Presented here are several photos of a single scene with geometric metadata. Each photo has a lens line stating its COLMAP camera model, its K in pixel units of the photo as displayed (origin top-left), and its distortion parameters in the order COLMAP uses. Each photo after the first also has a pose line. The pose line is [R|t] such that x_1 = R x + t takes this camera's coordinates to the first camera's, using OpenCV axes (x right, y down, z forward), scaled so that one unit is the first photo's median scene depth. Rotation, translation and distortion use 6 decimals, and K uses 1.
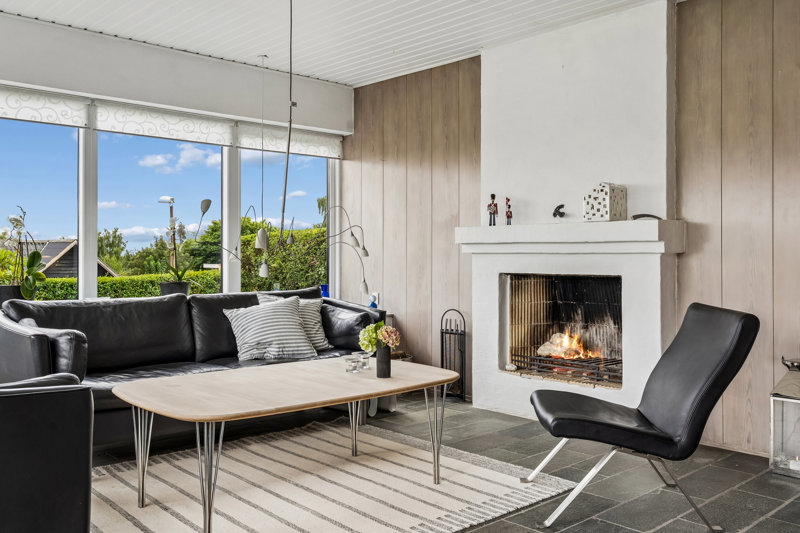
lens RADIAL K [[707.2, 0, 400.0], [0, 707.2, 266.5], [0, 0, 1]] dist [0.005738, 0.001781]
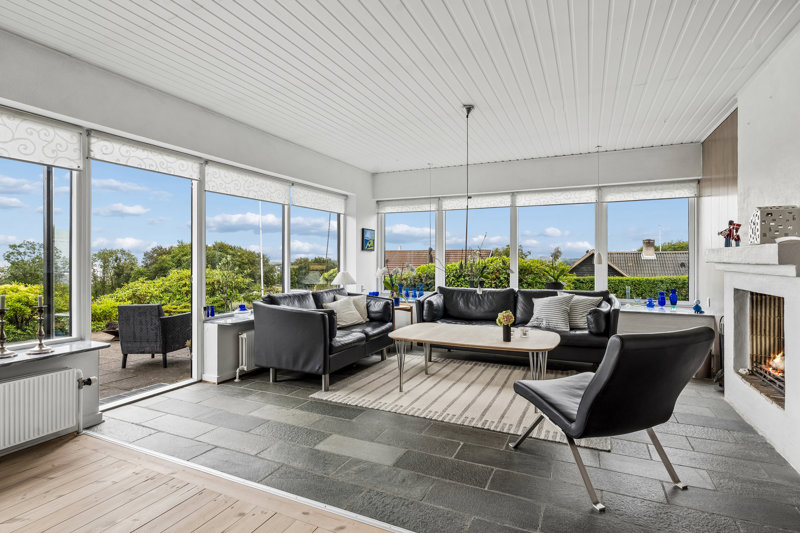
lens RADIAL K [[400.4, 0, 400.0], [0, 400.4, 266.5], [0, 0, 1]] dist [0.001394, 0.000173]
pose [[0.381364, 0.015963, -0.924287, 0.531906], [-0.014119, 0.999835, 0.011442, -0.025394], [0.924317, 0.008686, 0.381527, 0.238641]]
